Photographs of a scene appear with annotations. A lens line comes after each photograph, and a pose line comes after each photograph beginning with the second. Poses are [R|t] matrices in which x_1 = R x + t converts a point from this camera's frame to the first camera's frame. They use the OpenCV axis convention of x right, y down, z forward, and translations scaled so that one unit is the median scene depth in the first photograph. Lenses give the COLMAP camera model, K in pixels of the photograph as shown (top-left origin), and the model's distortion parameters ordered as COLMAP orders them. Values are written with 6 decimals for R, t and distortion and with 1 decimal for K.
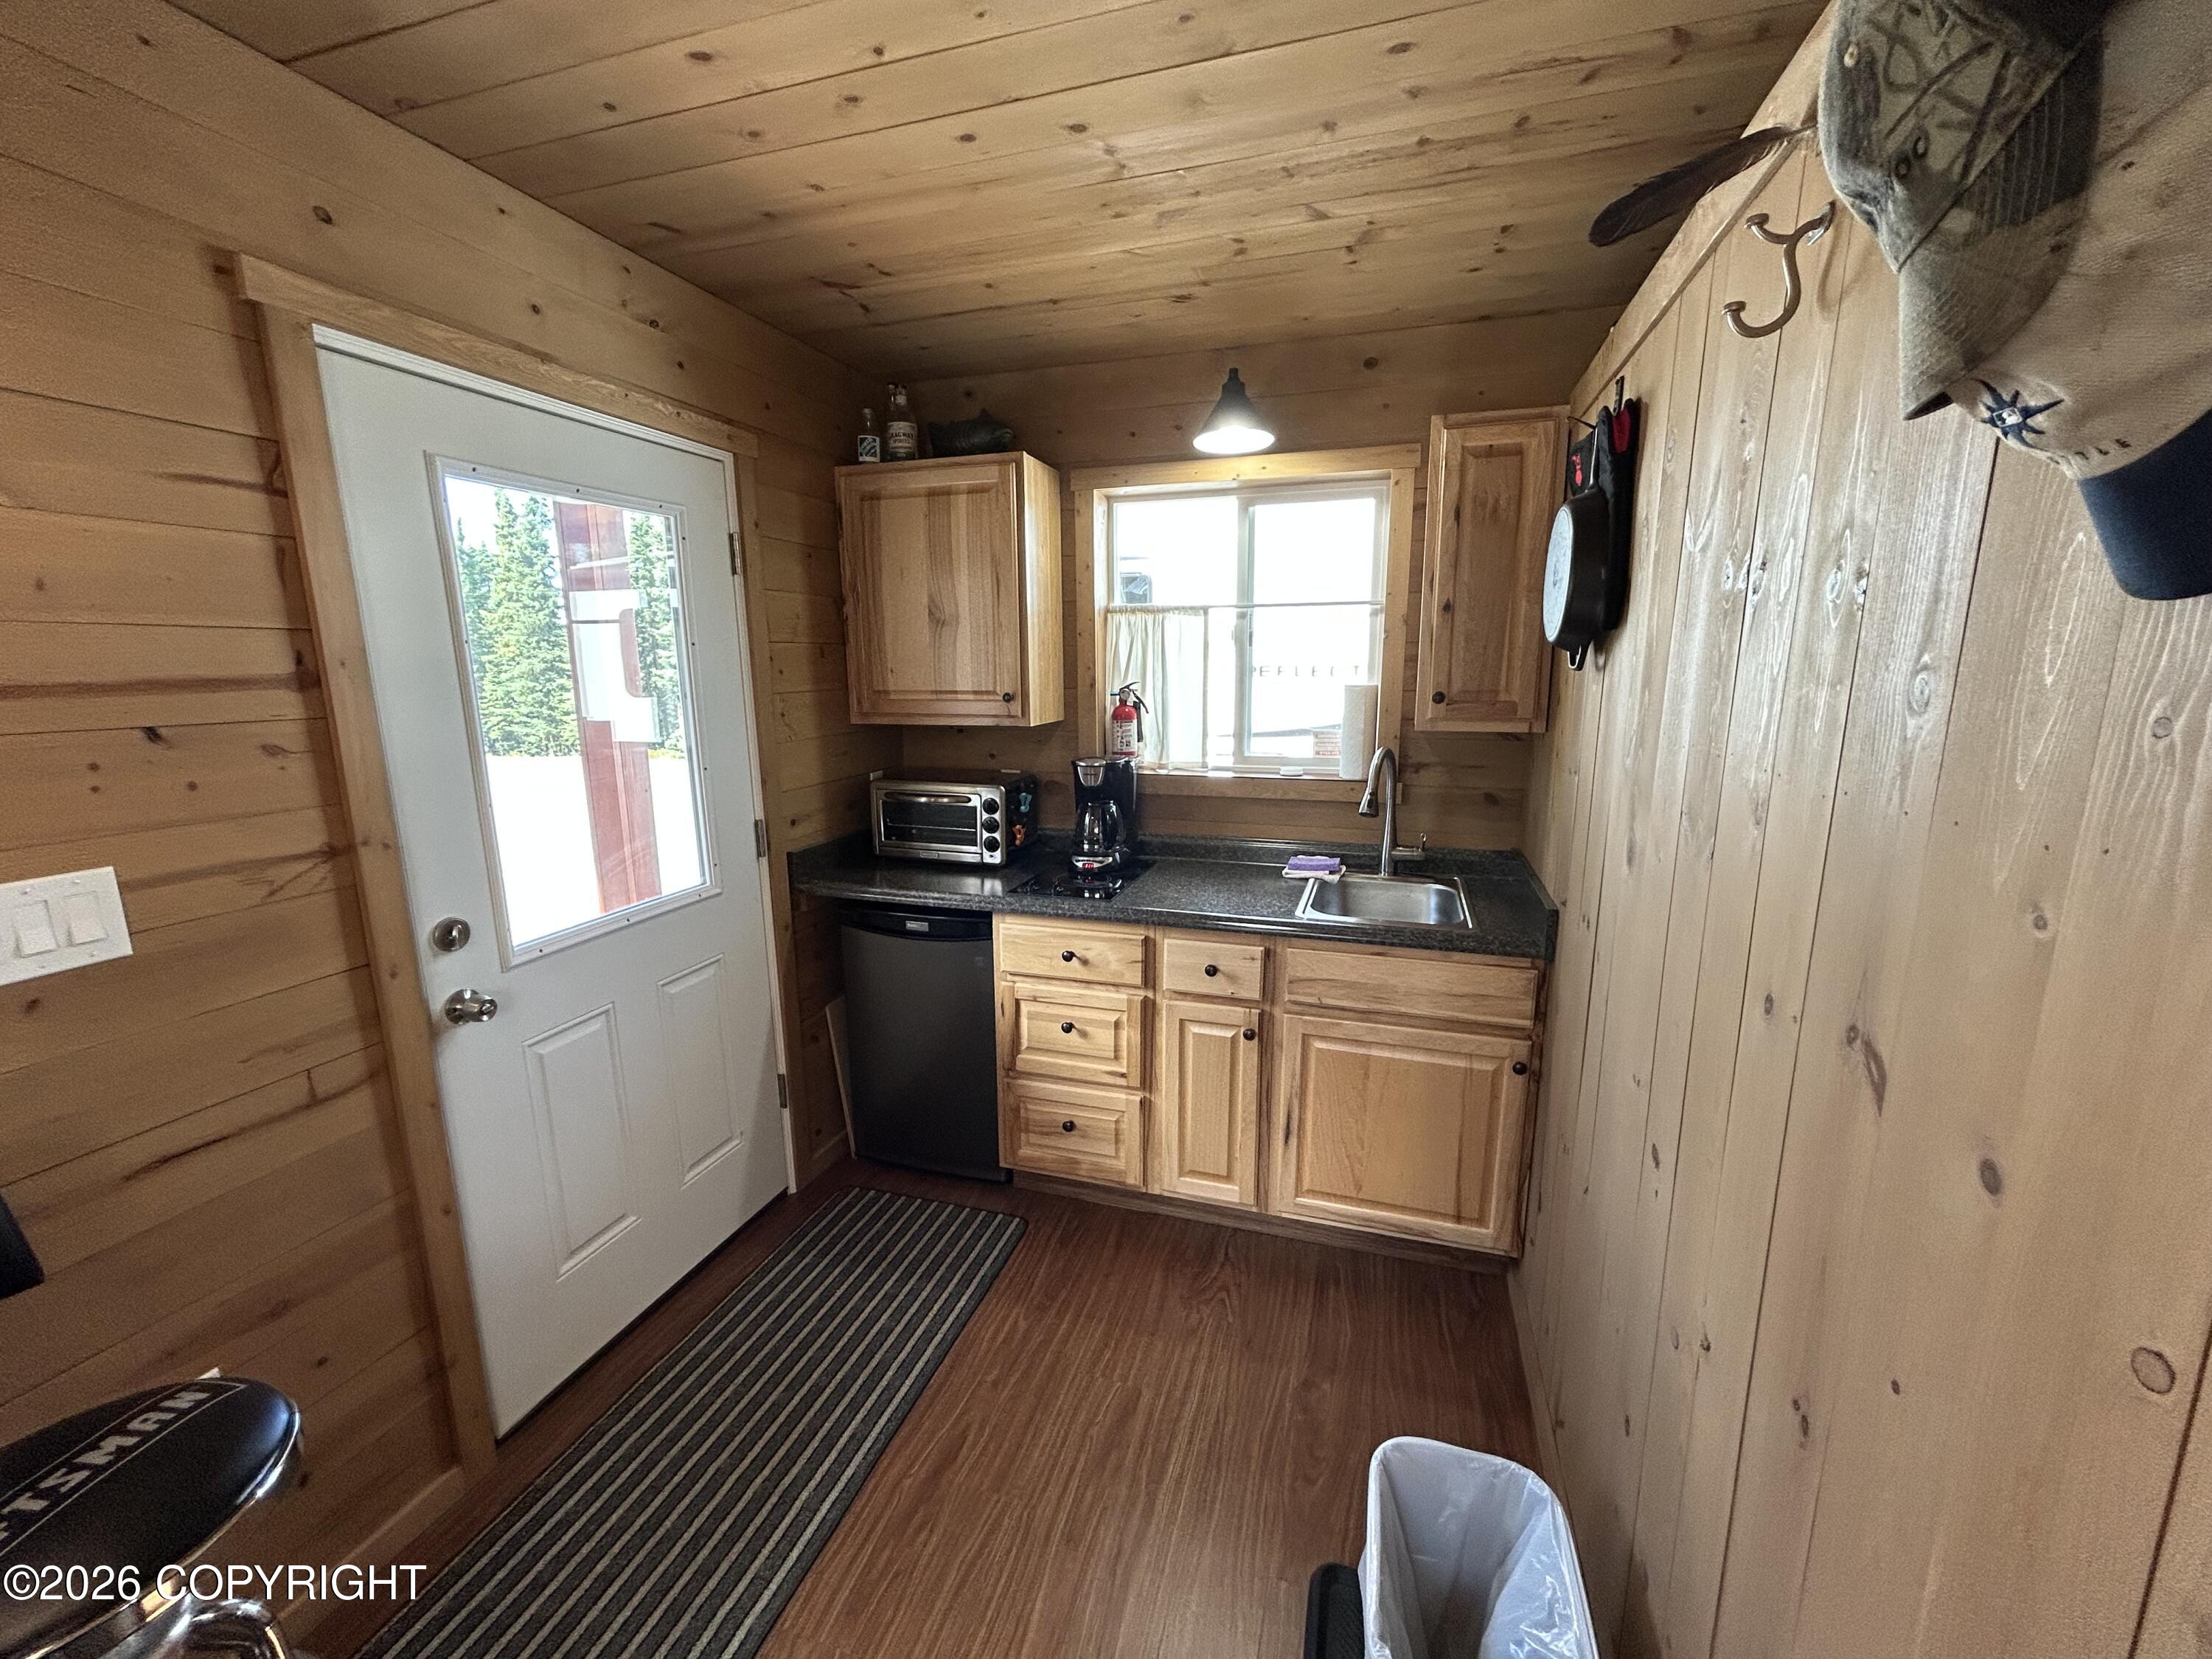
lens RADIAL K [[885.0, 0, 1106.0], [0, 885.0, 829.5], [0, 0, 1]] dist [-0.006803, -0.000410]
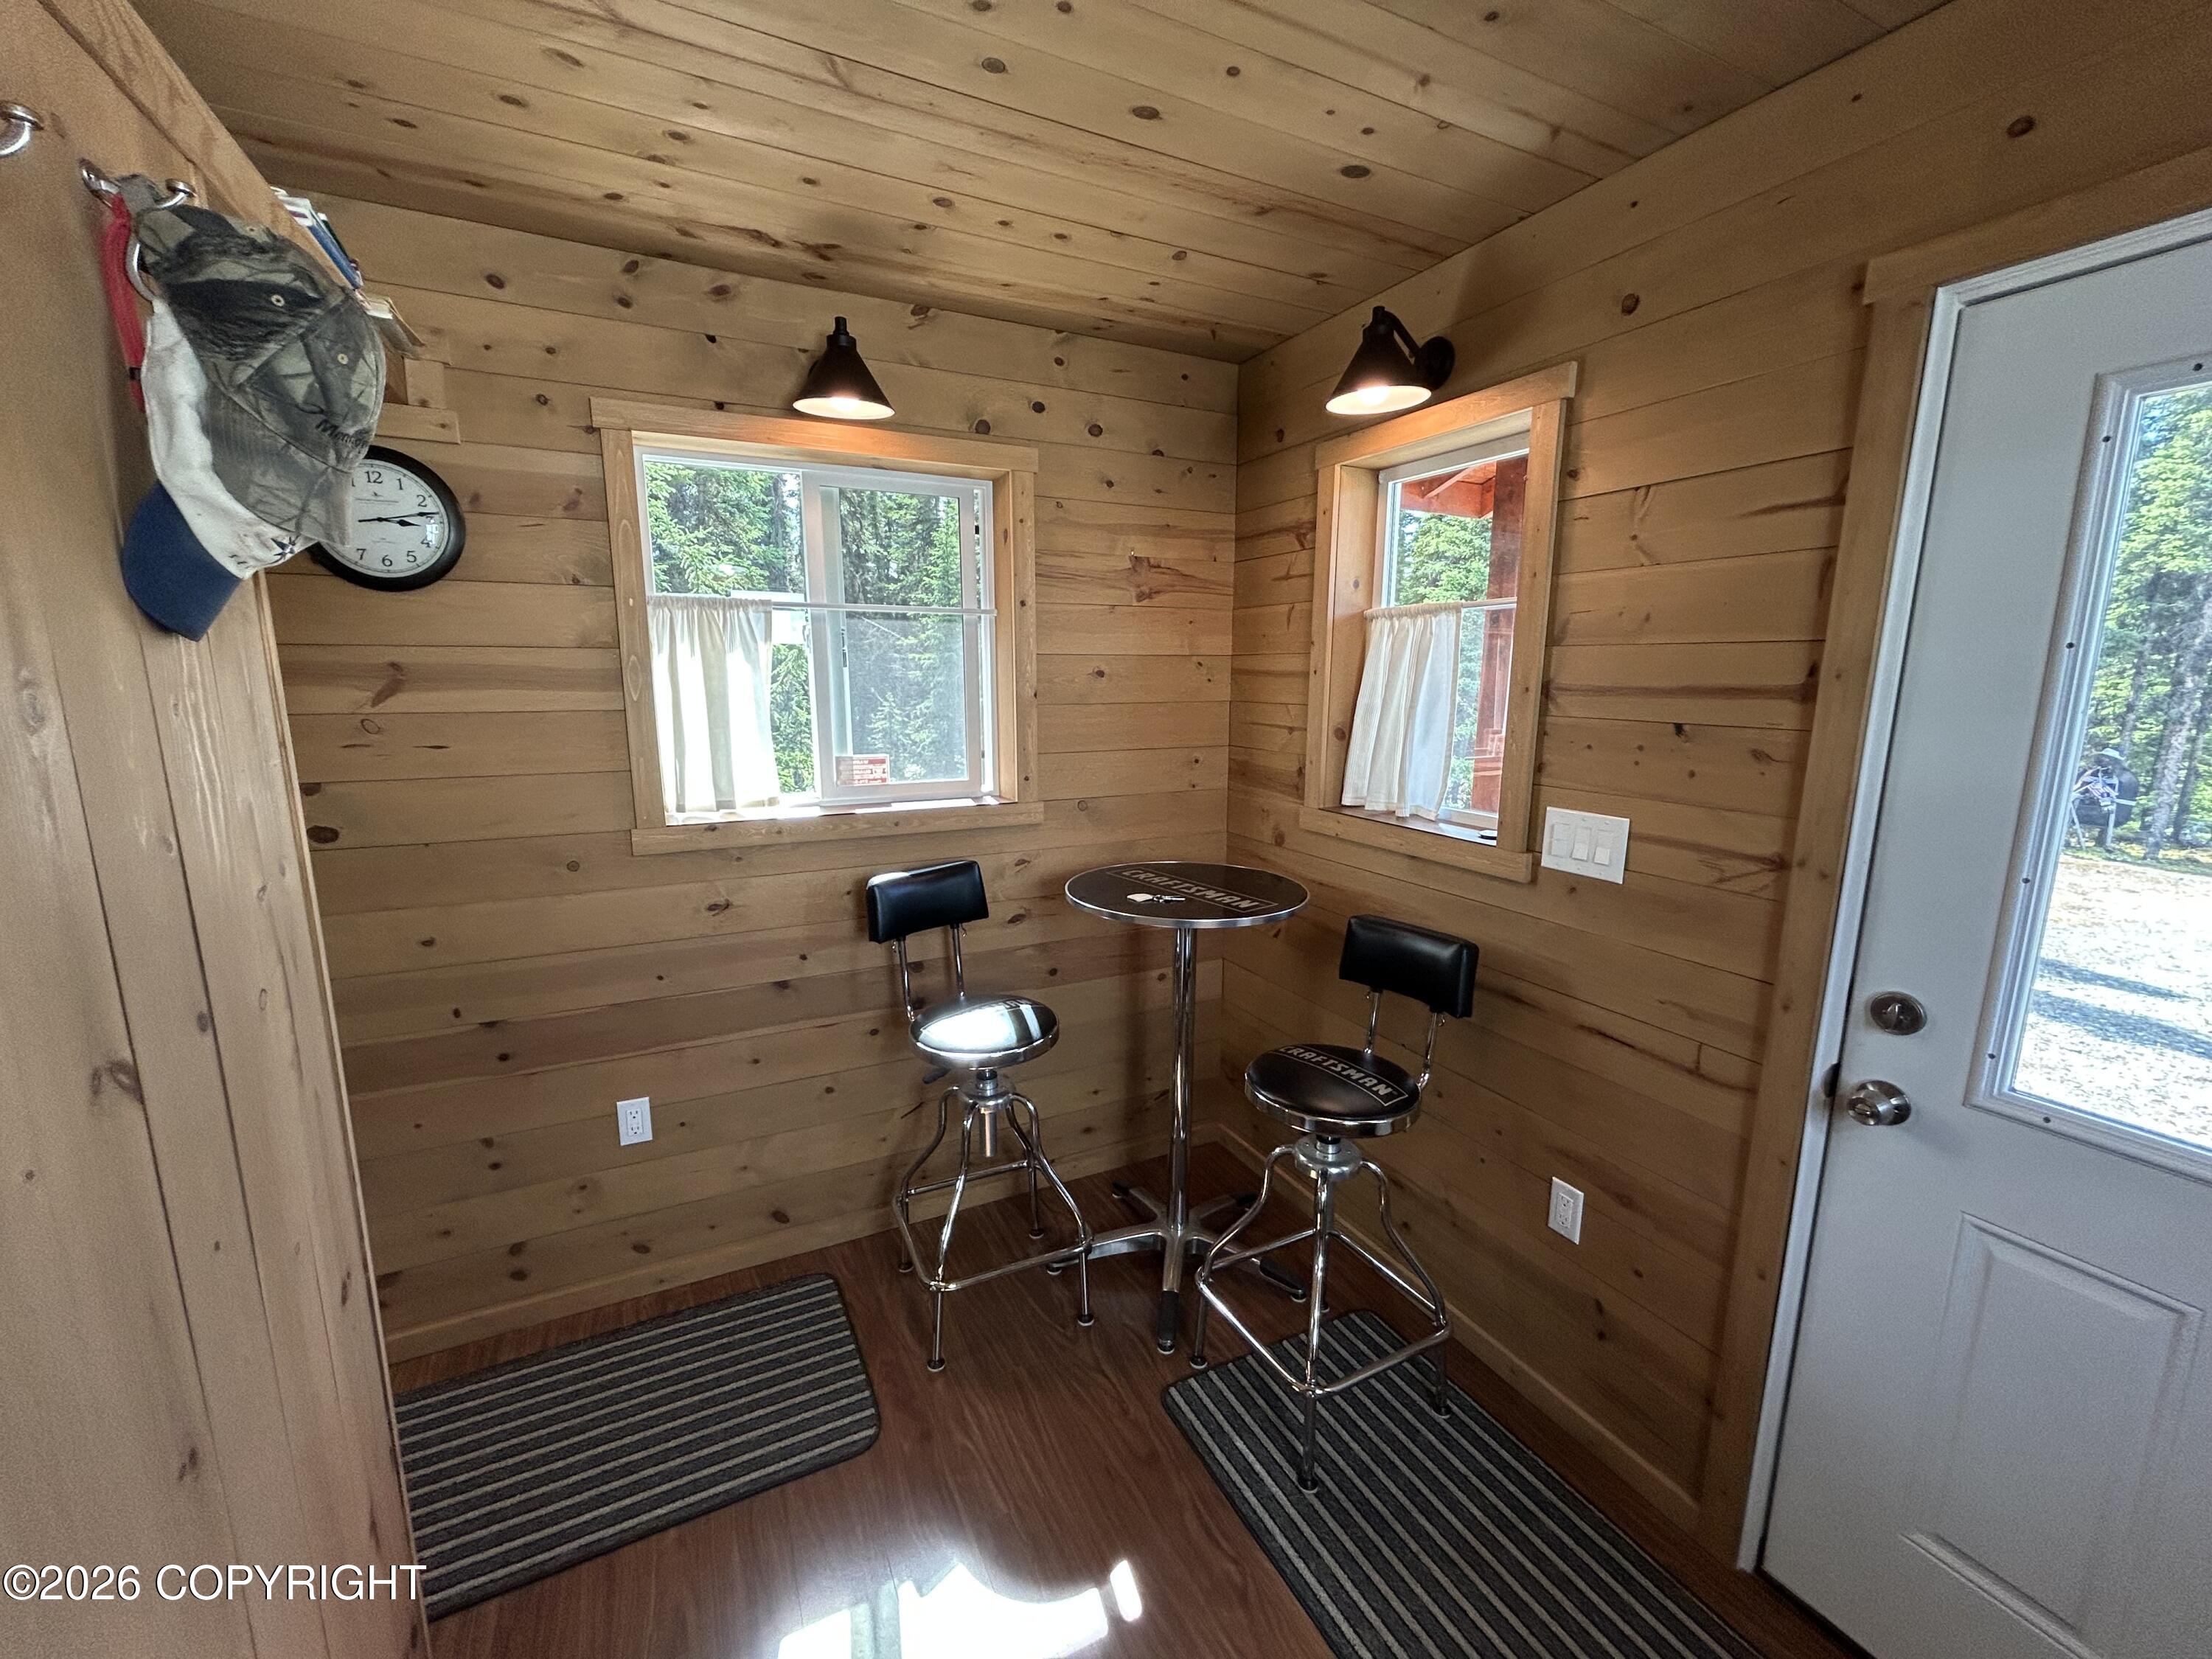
lens RADIAL K [[895.7, 0, 1106.0], [0, 895.7, 829.5], [0, 0, 1]] dist [-0.001211, 0.000637]
pose [[-0.715712, 0.123686, -0.687356, 0.360239], [-0.132278, 0.942371, 0.307310, -0.222847], [0.685754, 0.310868, -0.658106, 1.137547]]
